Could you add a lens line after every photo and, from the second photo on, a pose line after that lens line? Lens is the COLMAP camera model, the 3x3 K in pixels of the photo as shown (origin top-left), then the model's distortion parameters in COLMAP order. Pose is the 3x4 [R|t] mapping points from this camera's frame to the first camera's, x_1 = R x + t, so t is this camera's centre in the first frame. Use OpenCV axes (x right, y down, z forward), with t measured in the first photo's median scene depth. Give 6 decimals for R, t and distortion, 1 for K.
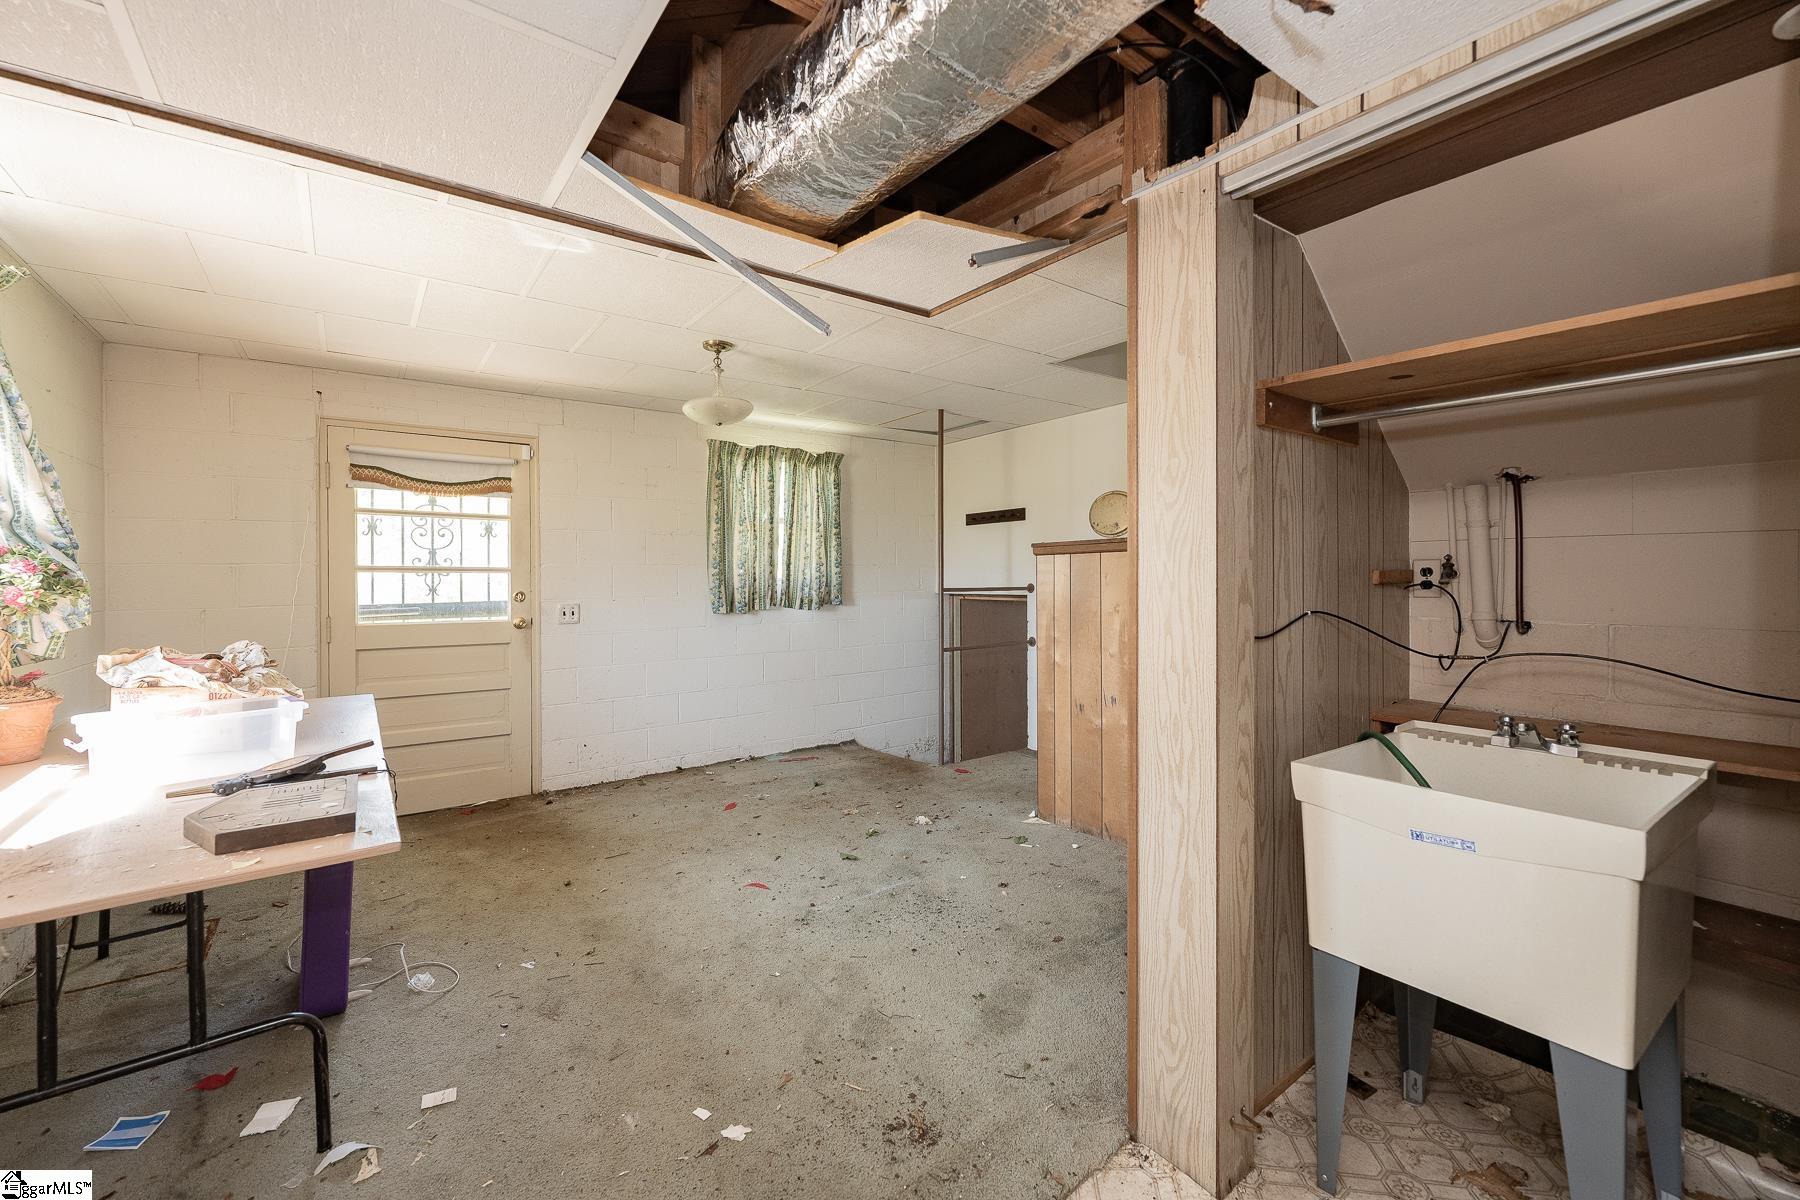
lens RADIAL K [[728.0, 0, 905.9], [0, 728.0, 592.4], [0, 0, 1]] dist [-0.000823, -0.000049]
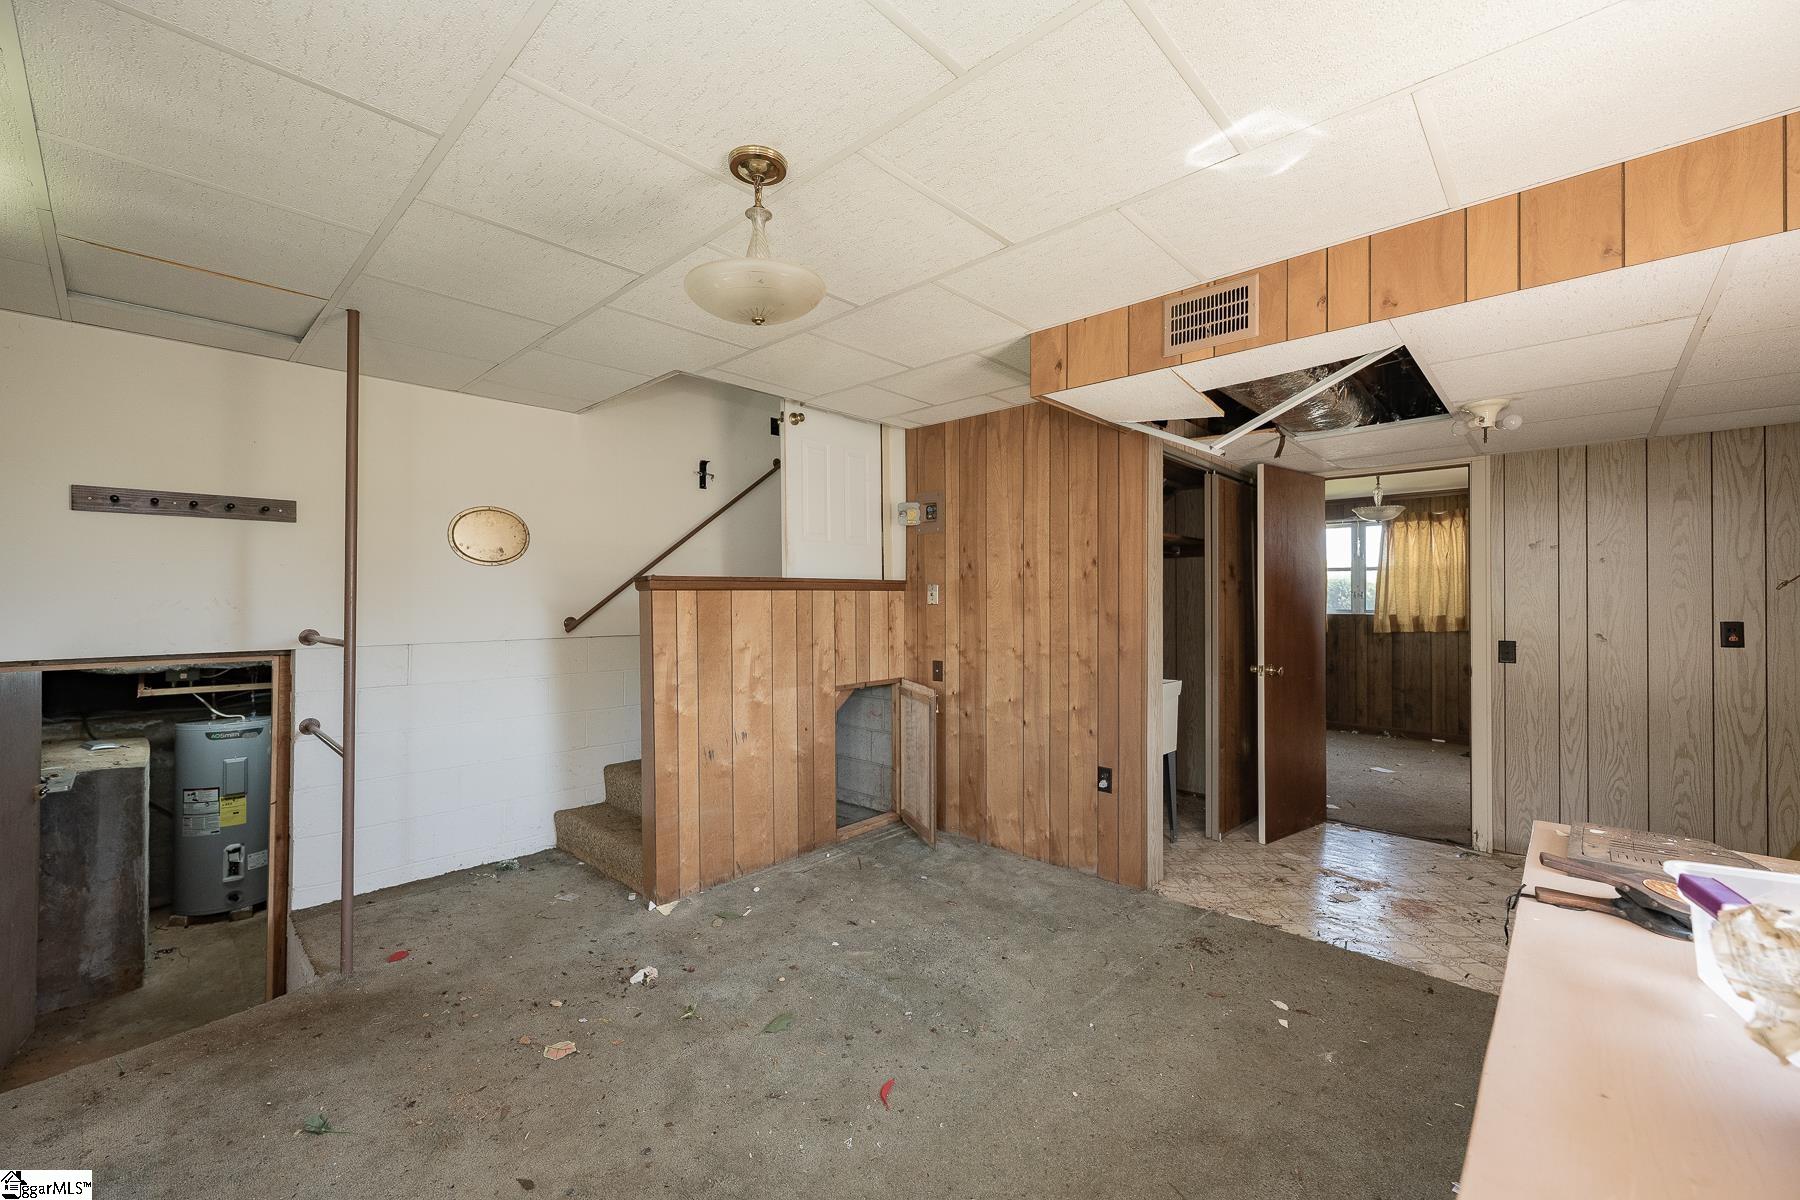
lens RADIAL K [[727.5, 0, 859.5], [0, 727.5, 607.1], [0, 0, 1]] dist [-0.000127, -0.000004]
pose [[-0.145022, 0.003268, 0.989423, -0.717090], [0.029555, 0.999563, 0.001031, -0.027200], [-0.988987, 0.029391, -0.145055, 0.939591]]
